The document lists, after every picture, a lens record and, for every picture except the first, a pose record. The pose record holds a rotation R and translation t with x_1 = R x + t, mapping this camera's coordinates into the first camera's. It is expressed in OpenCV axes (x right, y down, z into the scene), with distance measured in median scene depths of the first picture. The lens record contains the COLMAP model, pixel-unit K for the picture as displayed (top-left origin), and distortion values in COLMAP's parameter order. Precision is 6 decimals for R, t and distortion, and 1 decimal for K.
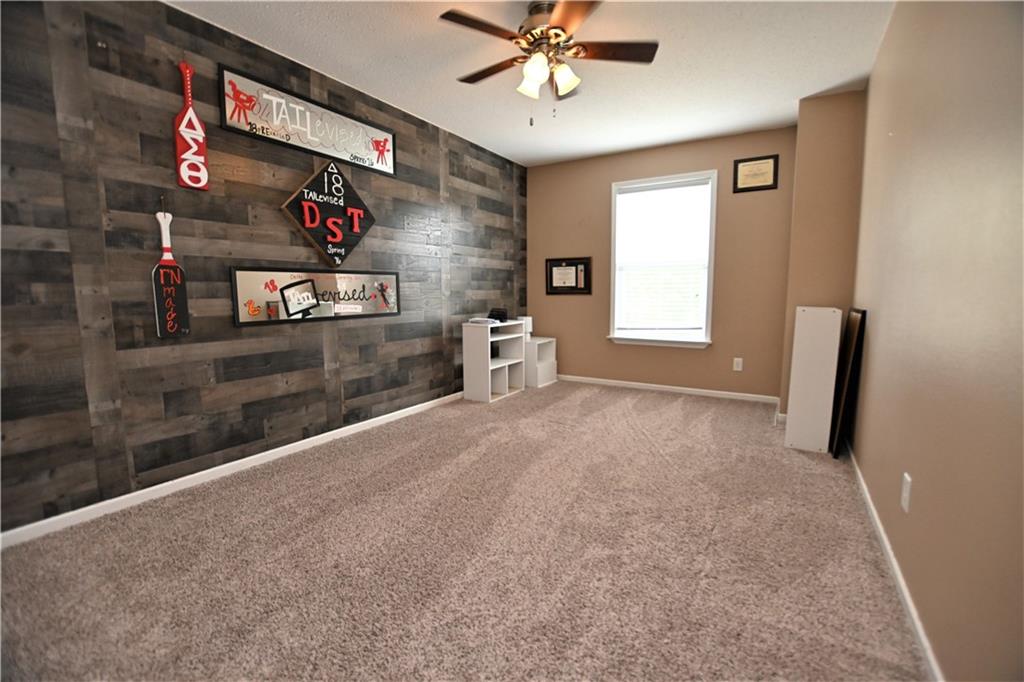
lens RADIAL K [[445.3, 0, 514.8], [0, 445.3, 339.7], [0, 0, 1]] dist [-0.029344, 0.001738]
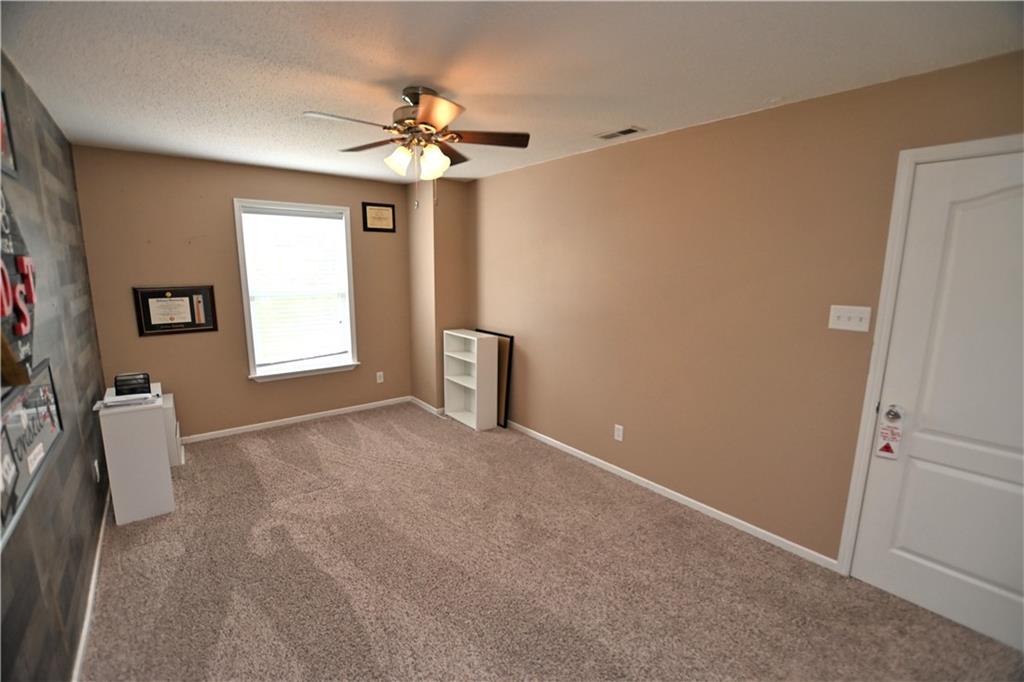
lens RADIAL K [[445.3, 0, 515.9], [0, 445.3, 345.5], [0, 0, 1]] dist [-0.029344, 0.001738]
pose [[0.341789, -0.159004, 0.926228, -0.485239], [0.091116, 0.986546, 0.135737, -0.166101], [-0.935349, 0.038001, 0.351678, 0.252374]]
